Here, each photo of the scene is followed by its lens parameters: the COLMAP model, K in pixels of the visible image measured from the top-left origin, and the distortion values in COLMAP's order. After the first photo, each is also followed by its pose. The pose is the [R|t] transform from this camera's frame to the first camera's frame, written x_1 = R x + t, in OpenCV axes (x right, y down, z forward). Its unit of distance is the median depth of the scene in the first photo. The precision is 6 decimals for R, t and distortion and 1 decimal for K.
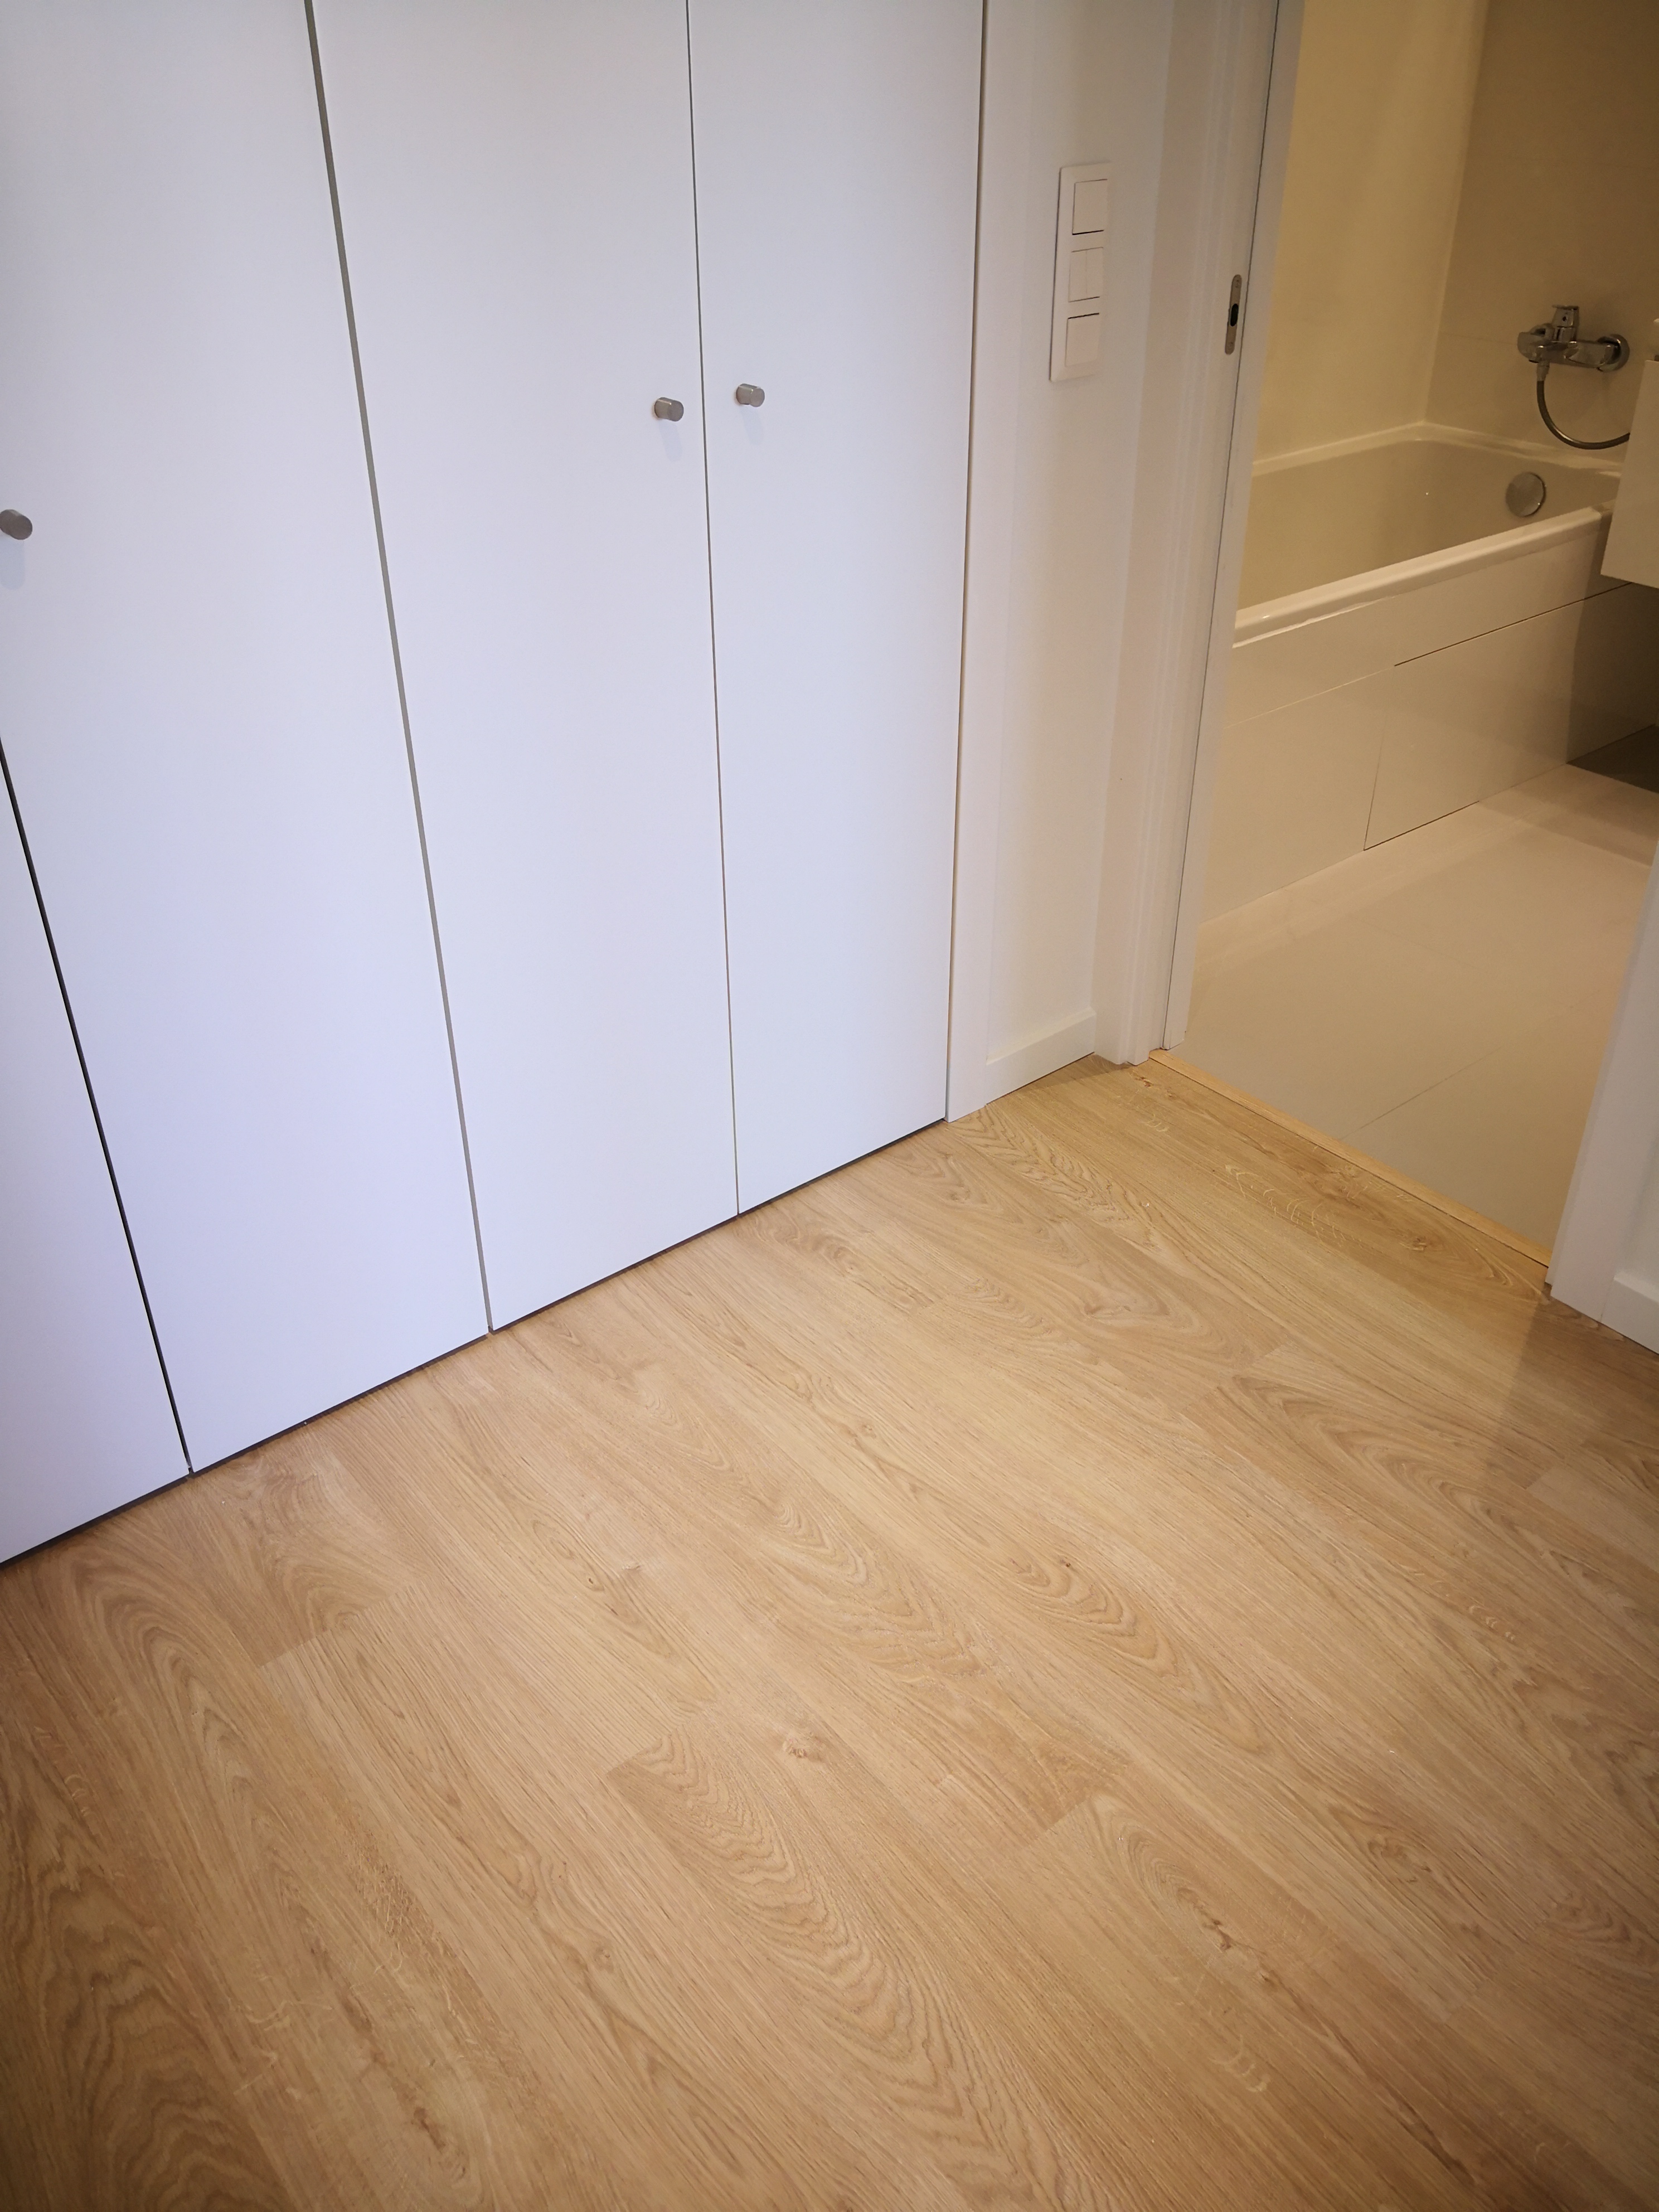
lens RADIAL K [[1851.7, 0, 829.5], [0, 1851.7, 1106.0], [0, 0, 1]] dist [0.000950, -0.006119]
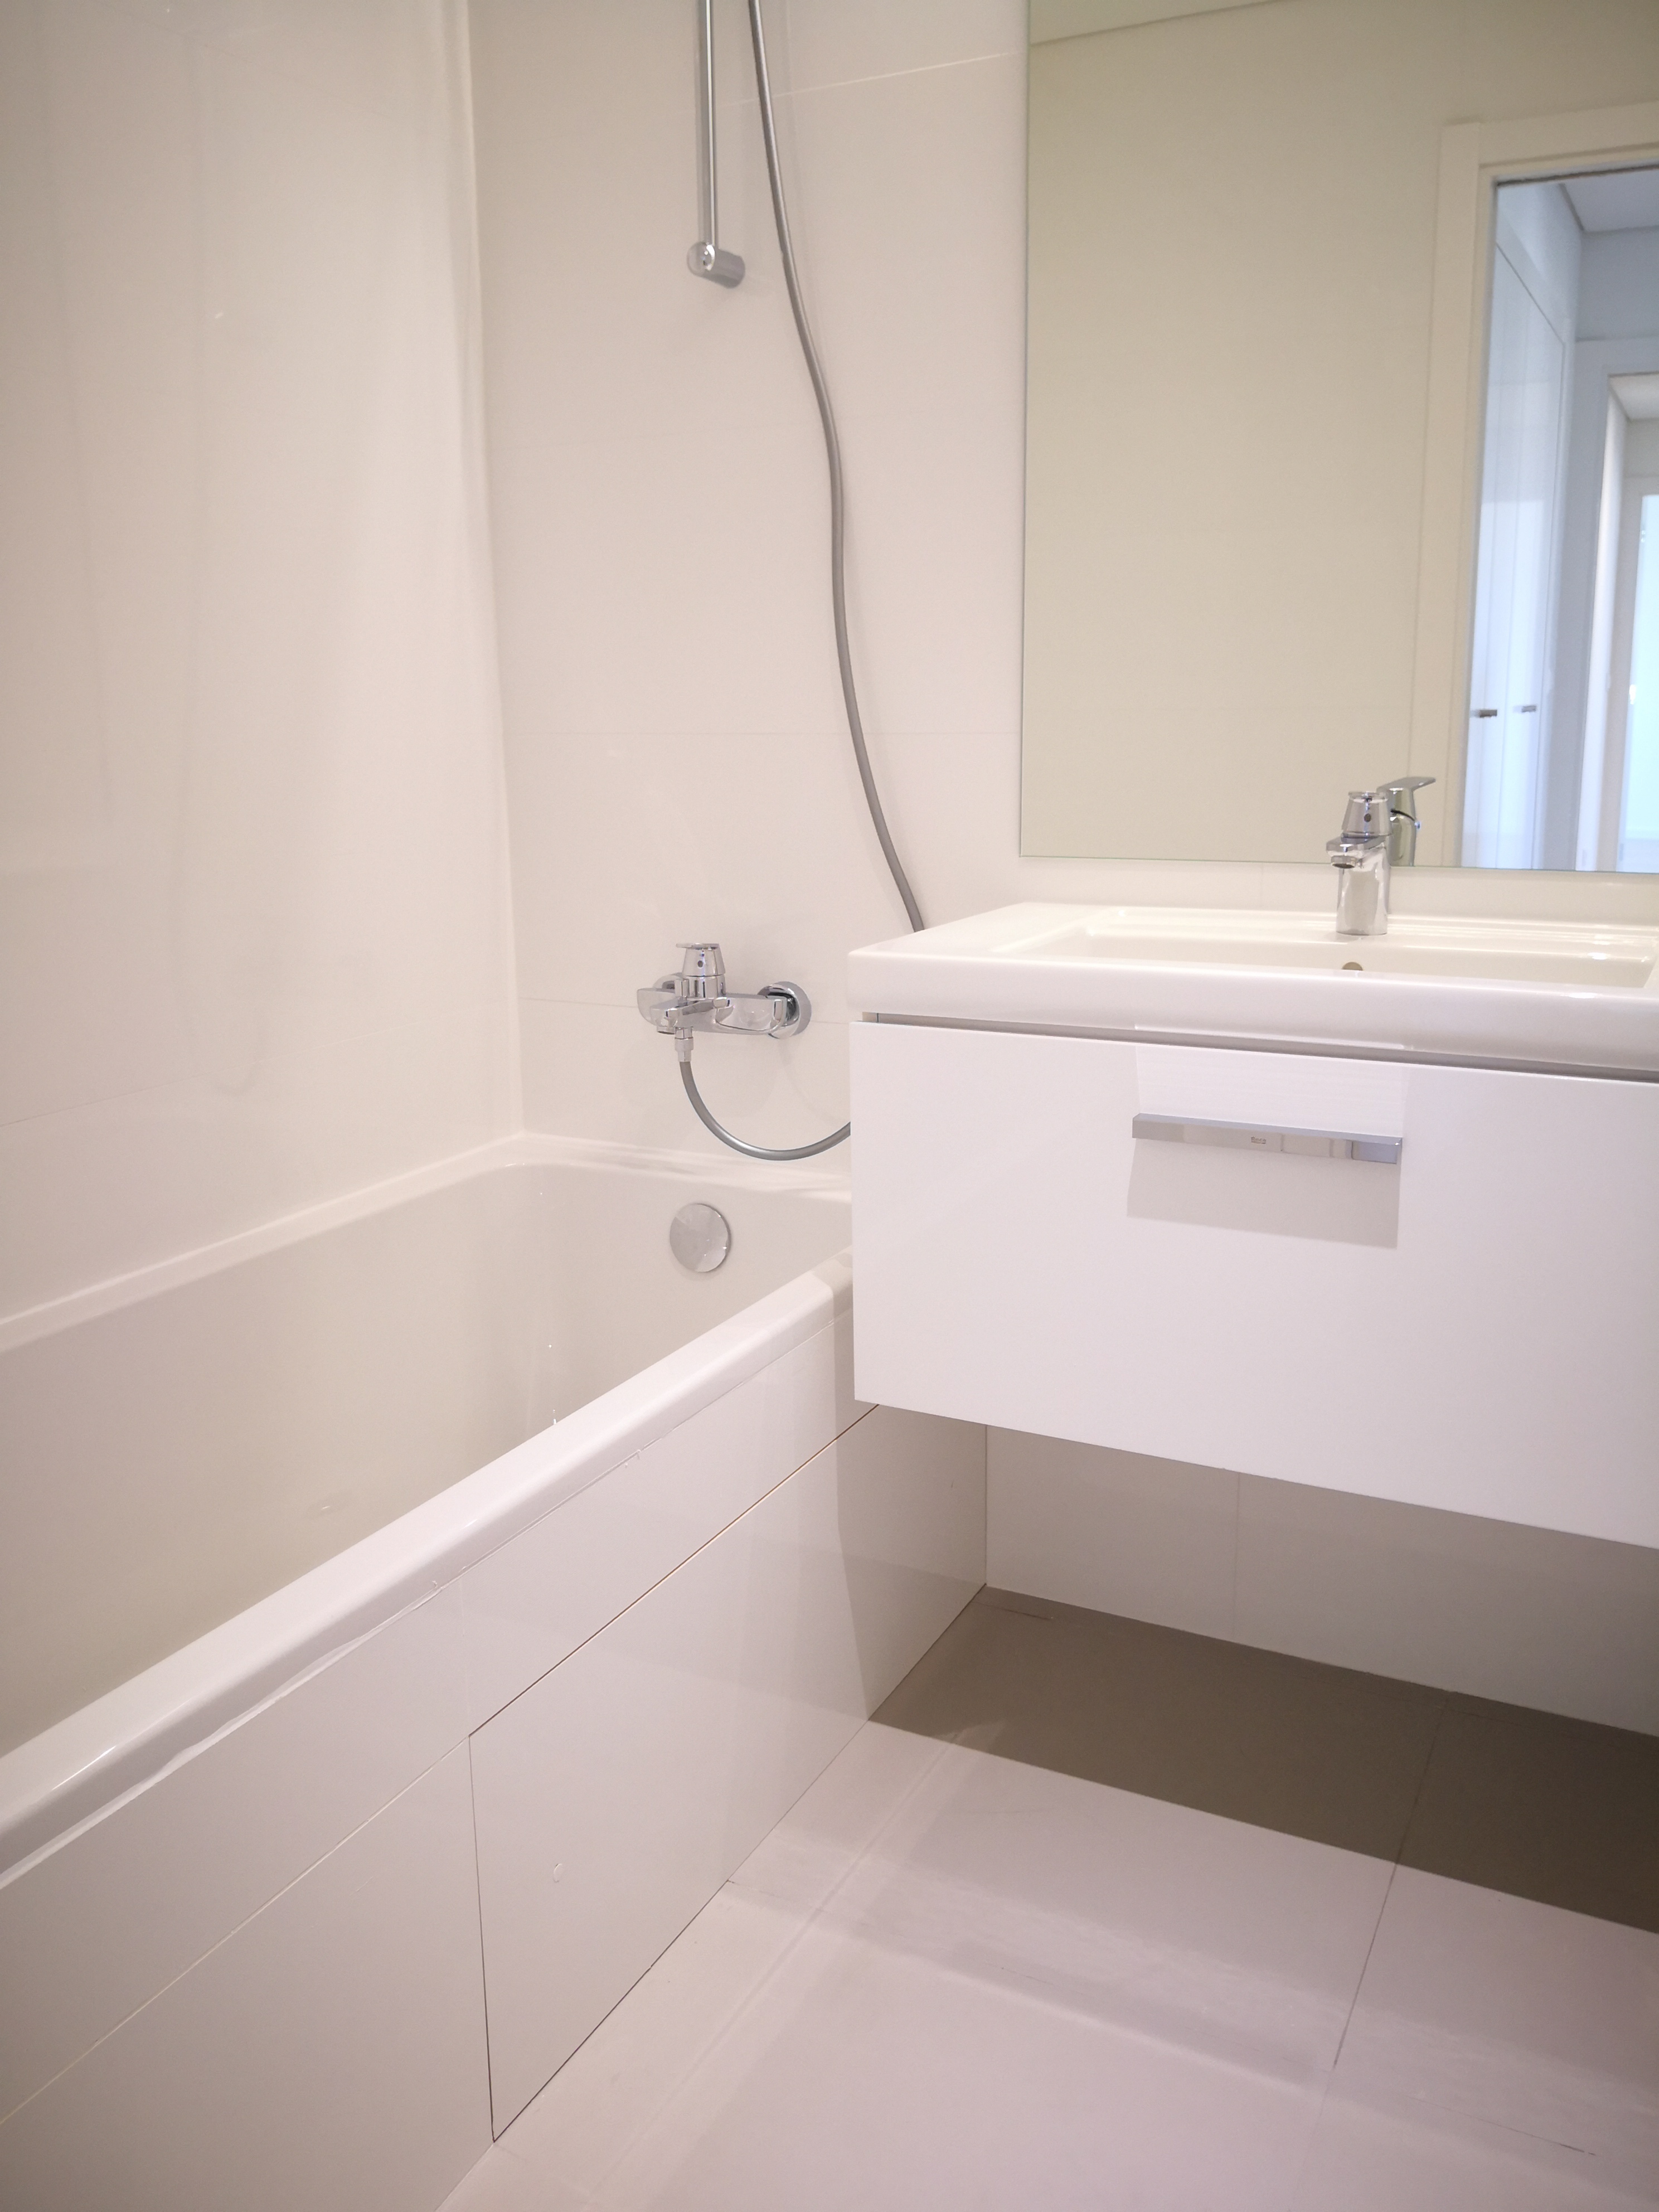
lens RADIAL K [[1851.7, 0, 829.5], [0, 1851.7, 1106.0], [0, 0, 1]] dist [0.000950, -0.006119]
pose [[0.918274, -0.093894, 0.384651, 0.195311], [0.217522, 0.931374, -0.291937, -0.192971], [-0.330842, 0.351748, 0.875681, 0.464691]]
